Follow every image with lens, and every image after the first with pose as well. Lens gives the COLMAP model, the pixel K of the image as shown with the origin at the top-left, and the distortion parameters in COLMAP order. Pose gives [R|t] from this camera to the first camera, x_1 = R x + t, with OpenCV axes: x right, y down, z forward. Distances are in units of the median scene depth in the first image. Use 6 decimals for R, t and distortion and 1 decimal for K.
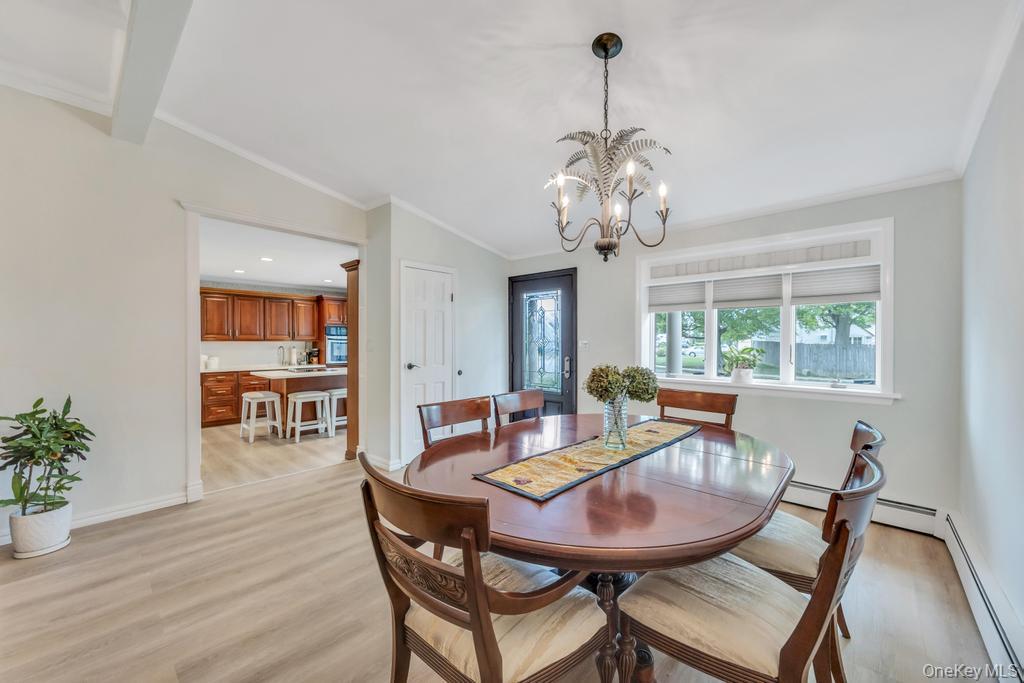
lens RADIAL K [[394.9, 0, 512.7], [0, 394.9, 342.5], [0, 0, 1]] dist [-0.000783, 0.000091]
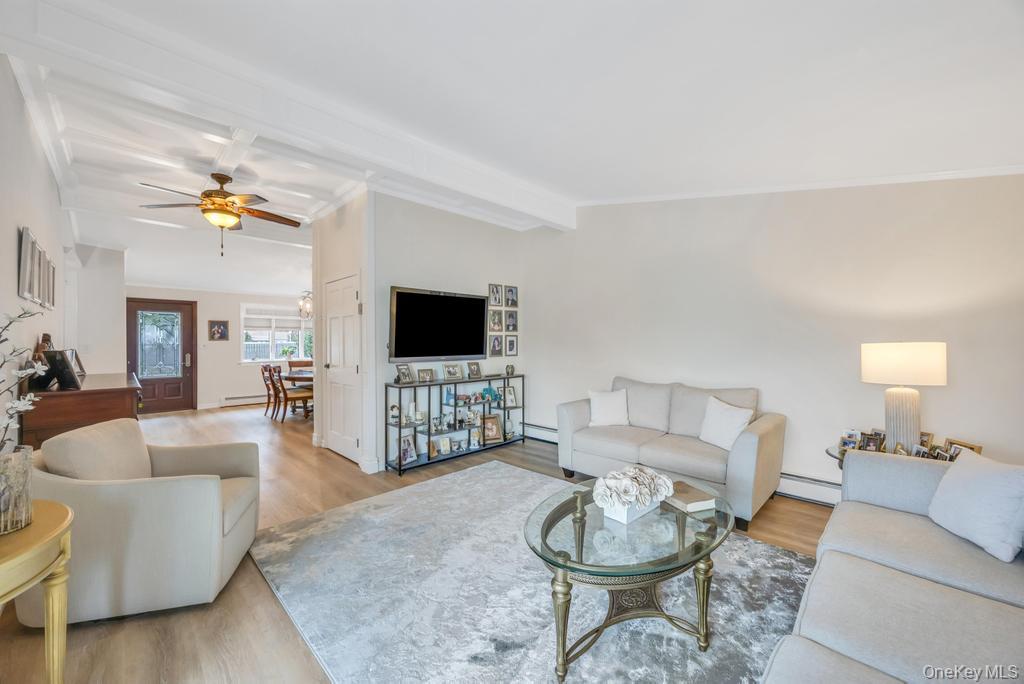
lens RADIAL K [[394.9, 0, 512.7], [0, 394.9, 343.0], [0, 0, 1]] dist [-0.000783, 0.000091]
pose [[0.039002, -0.006488, 0.999218, -1.959003], [-0.000287, 0.999979, 0.006504, -0.026193], [-0.999239, -0.000541, 0.038999, -0.579693]]
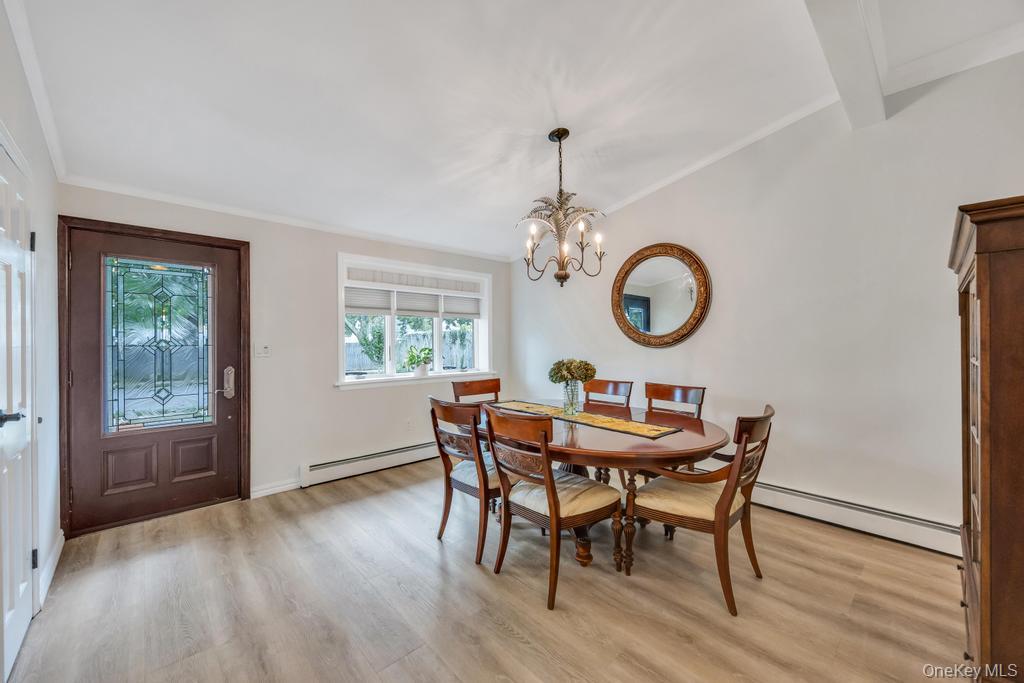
lens RADIAL K [[391.7, 0, 512.0], [0, 391.7, 341.5], [0, 0, 1]] dist [0.000597, 0.000179]
pose [[0.090250, -0.002034, 0.995917, -0.664486], [0.006363, 0.999979, 0.001466, -0.007369], [-0.995899, 0.006205, 0.090261, 0.591427]]
